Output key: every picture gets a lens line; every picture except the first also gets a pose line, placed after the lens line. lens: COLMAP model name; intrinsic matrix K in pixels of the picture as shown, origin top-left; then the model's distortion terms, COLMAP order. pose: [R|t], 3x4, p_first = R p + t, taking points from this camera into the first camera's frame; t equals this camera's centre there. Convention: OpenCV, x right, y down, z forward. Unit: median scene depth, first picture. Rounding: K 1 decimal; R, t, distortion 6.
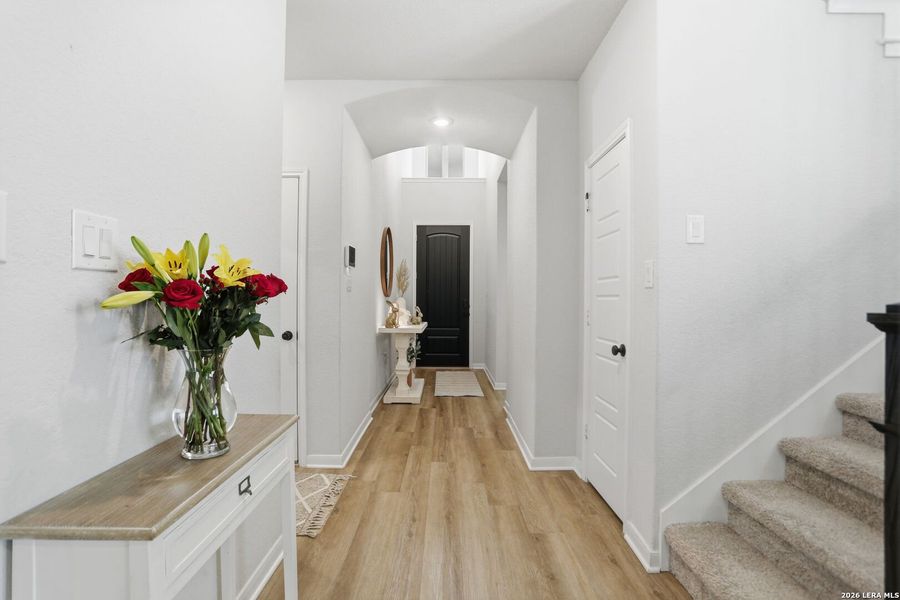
lens RADIAL K [[444.9, 0, 446.4], [0, 444.9, 299.1], [0, 0, 1]] dist [-0.073099, 0.030122]
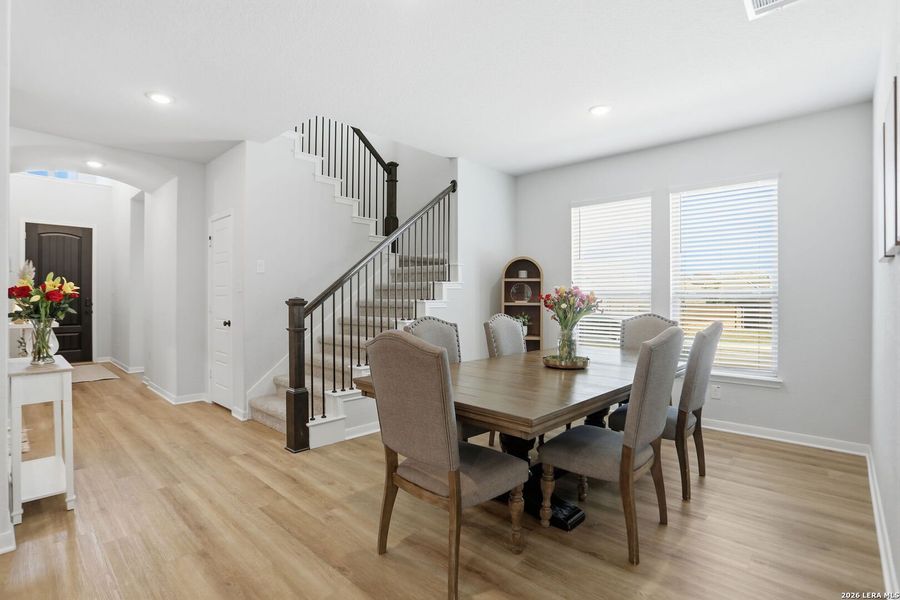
lens RADIAL K [[444.9, 0, 446.4], [0, 444.9, 299.1], [0, 0, 1]] dist [-0.073099, 0.030122]
pose [[0.691607, -0.006233, 0.722247, -0.243122], [0.002554, 0.999978, 0.006185, -0.001225], [-0.722269, -0.002433, 0.691608, -0.753839]]
